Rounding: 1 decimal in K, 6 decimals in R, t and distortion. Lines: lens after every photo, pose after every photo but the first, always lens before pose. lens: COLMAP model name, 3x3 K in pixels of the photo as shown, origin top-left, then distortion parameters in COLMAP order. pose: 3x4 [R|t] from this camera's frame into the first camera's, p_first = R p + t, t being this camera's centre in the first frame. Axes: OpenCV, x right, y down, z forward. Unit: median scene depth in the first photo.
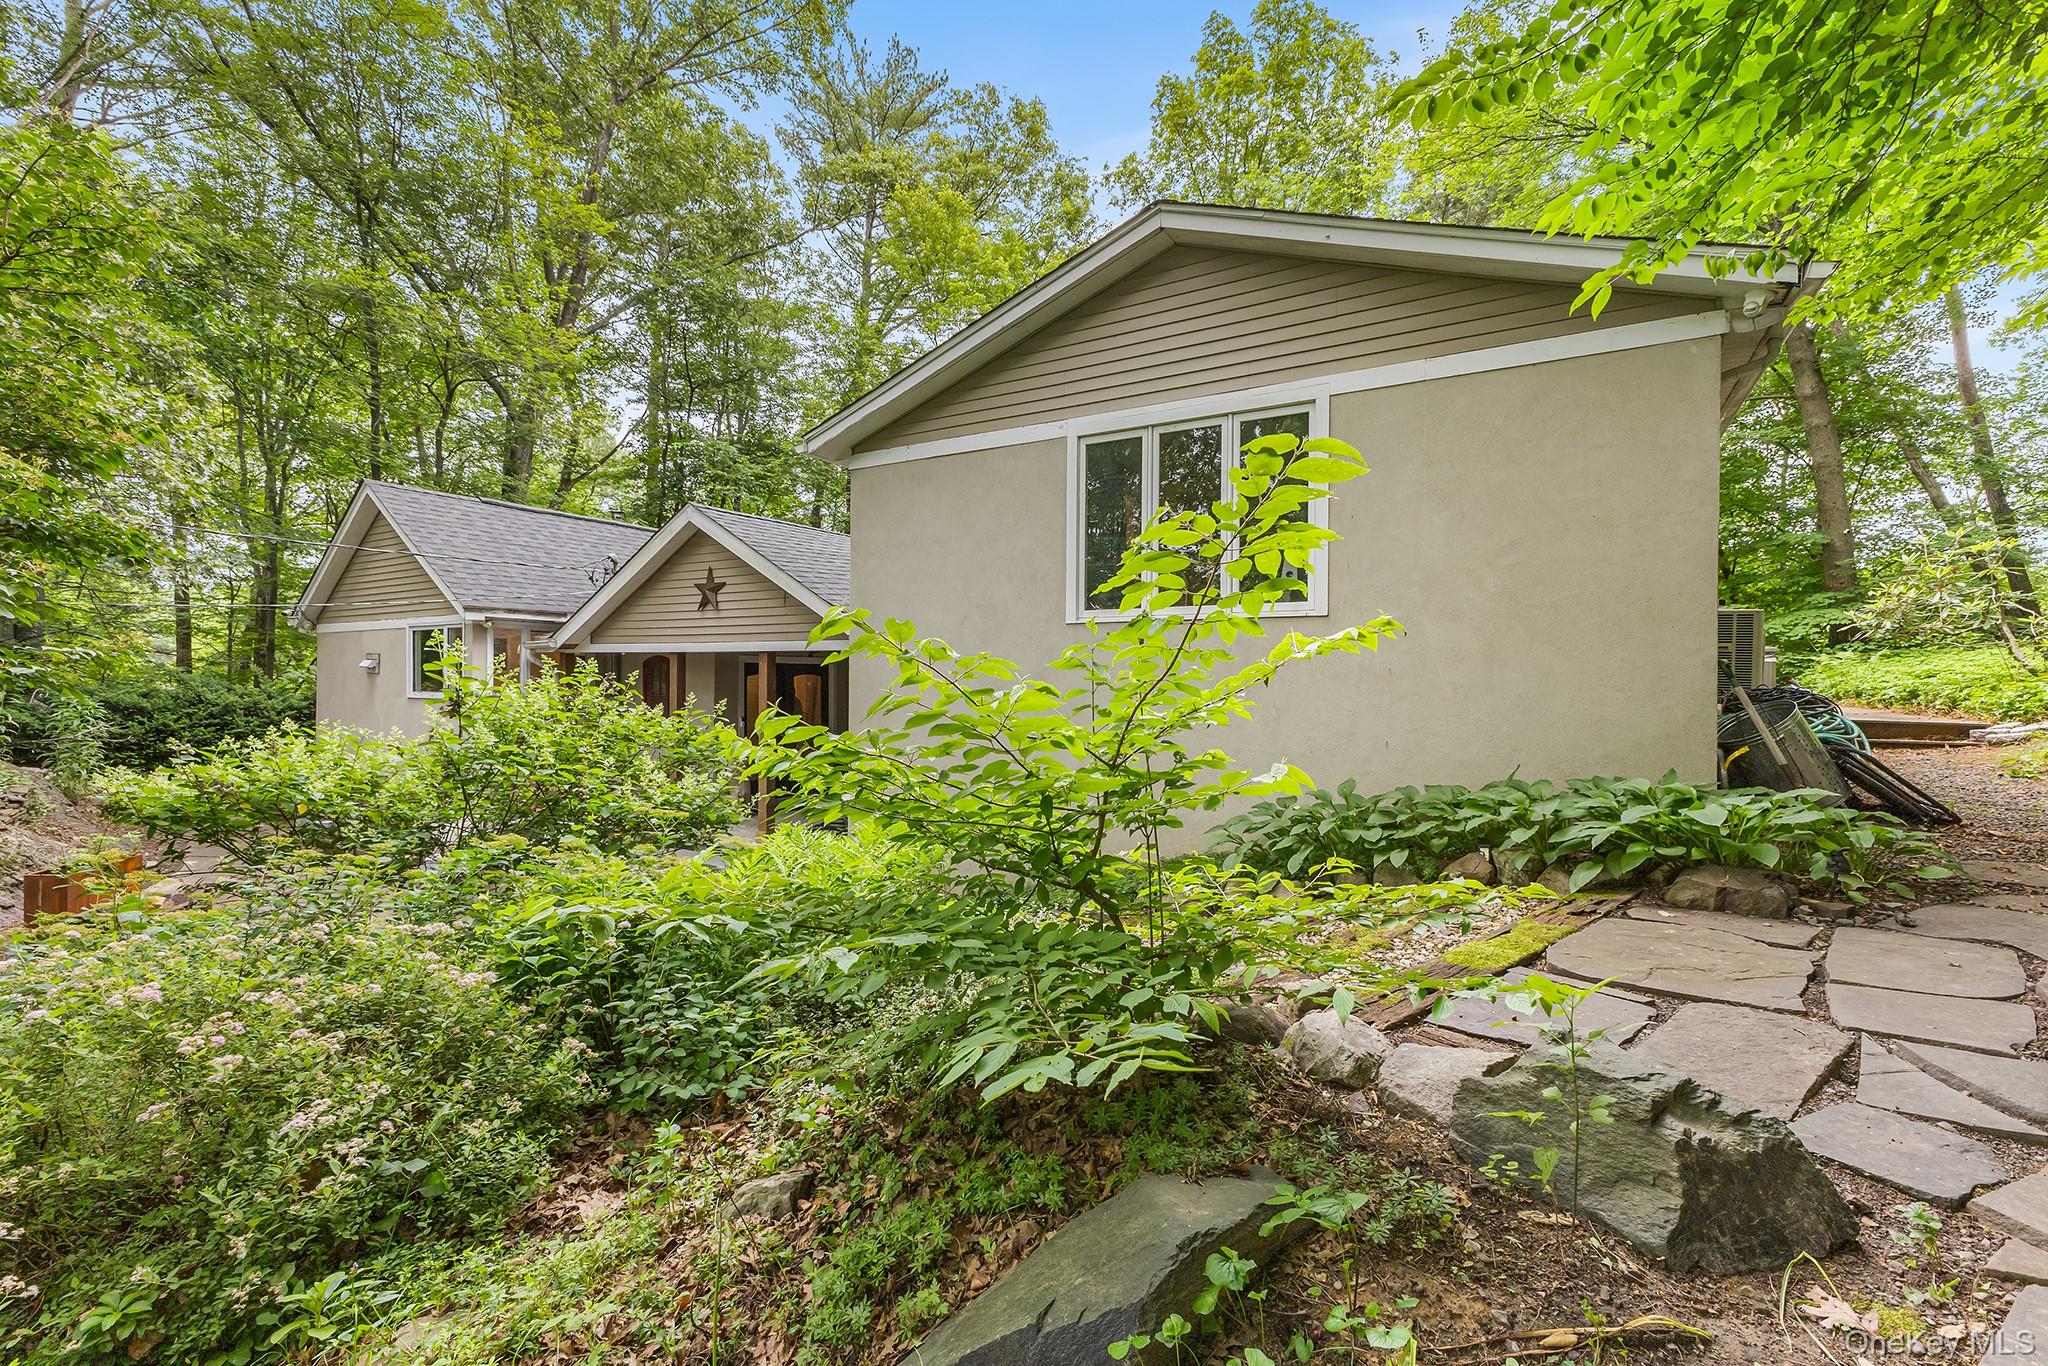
lens RADIAL K [[887.4, 0, 1026.7], [0, 887.4, 681.3], [0, 0, 1]] dist [0.011999, -0.004235]
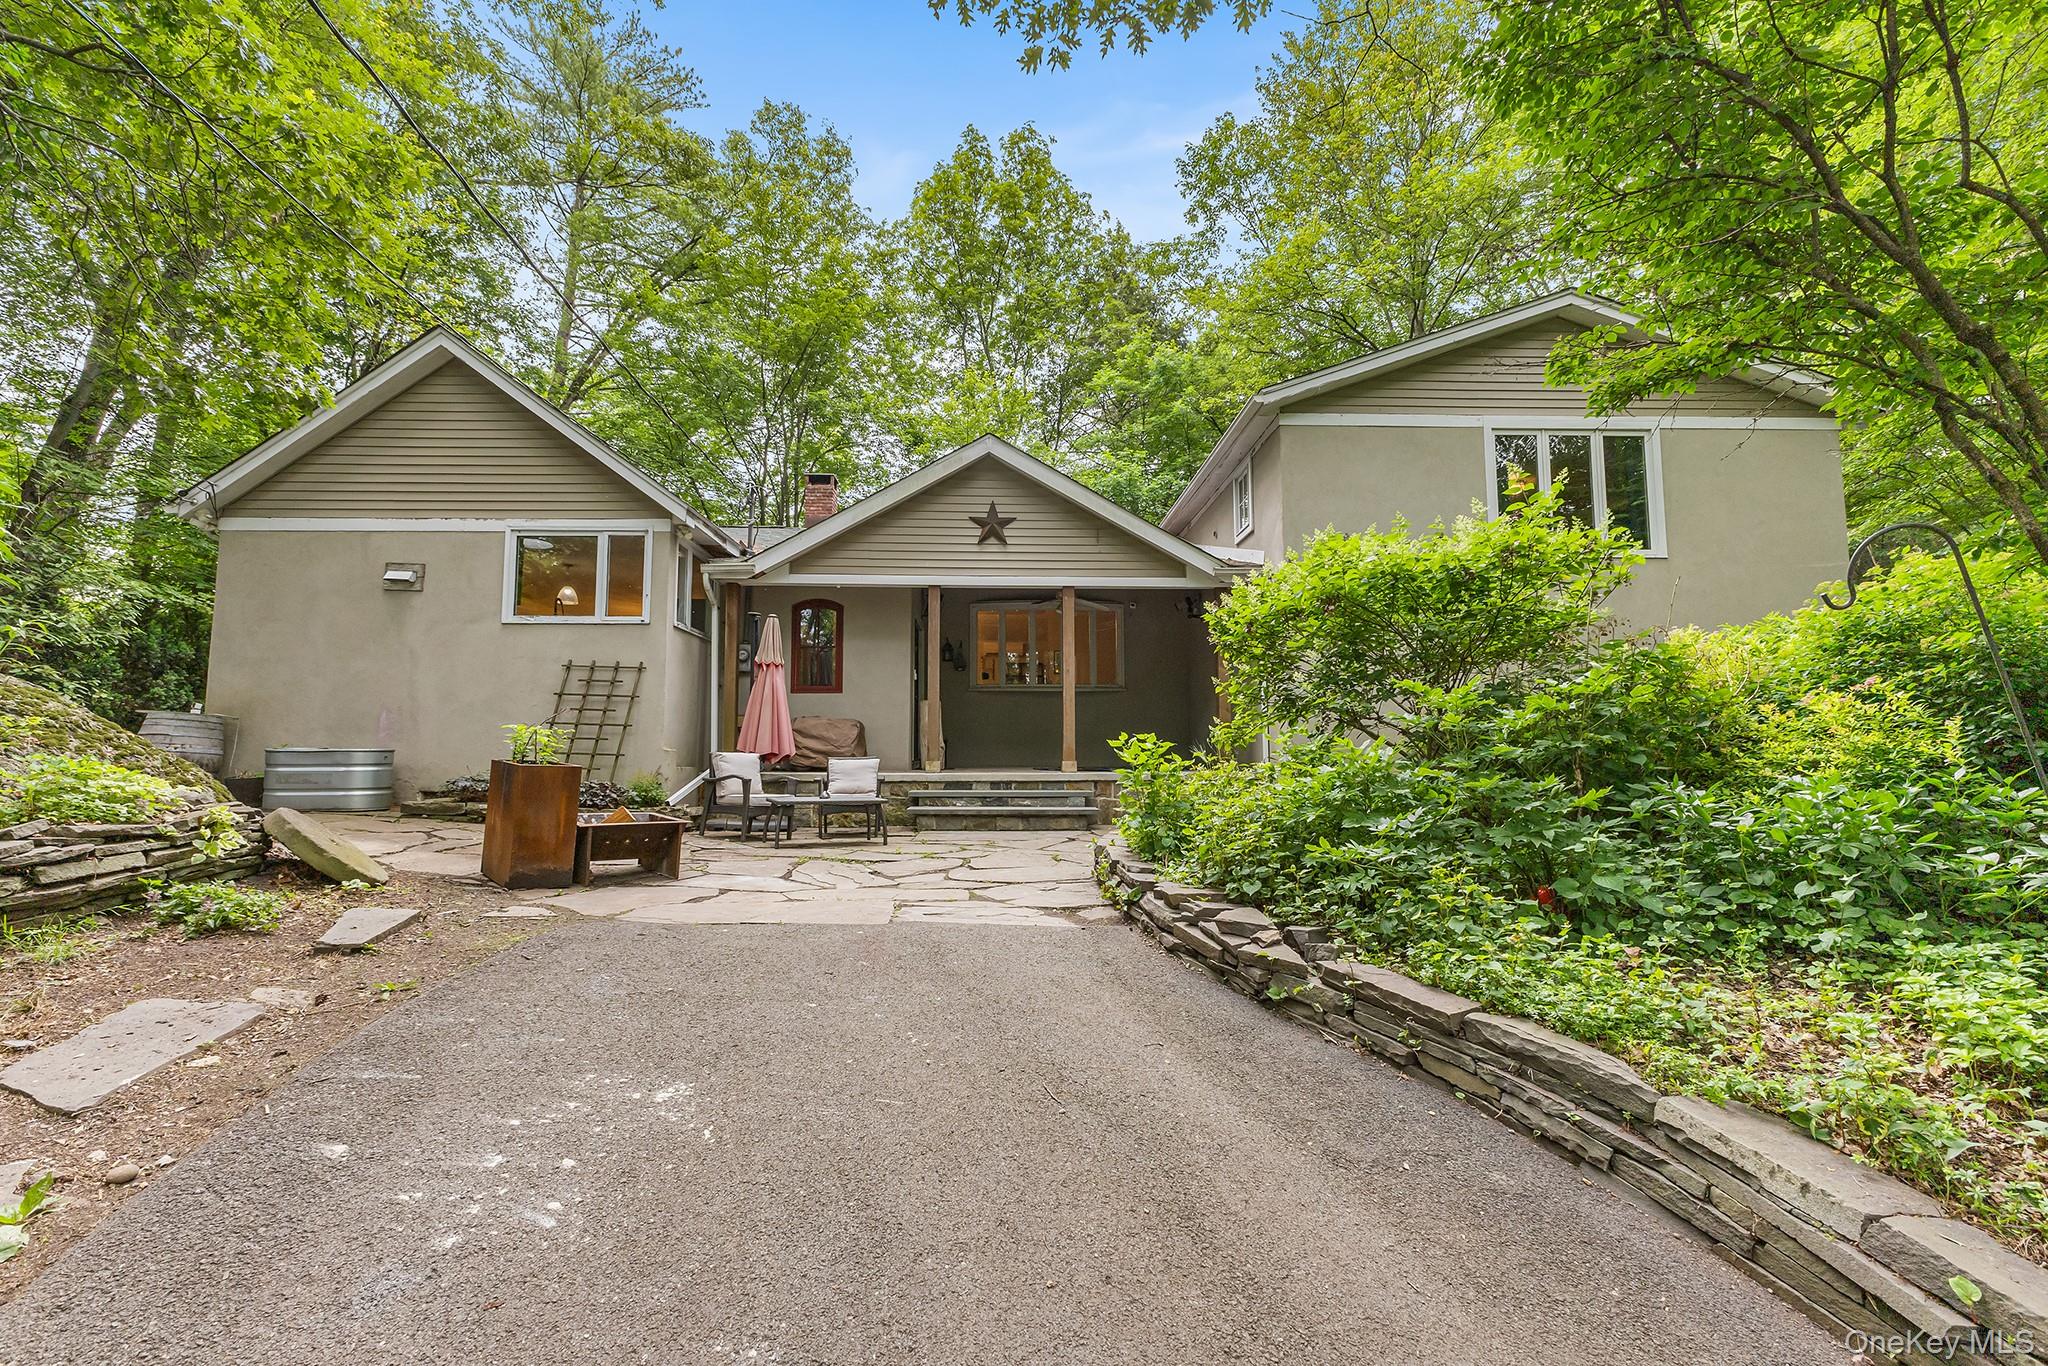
lens RADIAL K [[887.4, 0, 1022.6], [0, 887.4, 679.2], [0, 0, 1]] dist [0.011999, -0.004235]
pose [[0.840071, 0.043473, 0.540732, -0.854610], [0.004421, 0.996202, -0.086960, 0.155223], [-0.542459, 0.075444, 0.836688, 0.168425]]
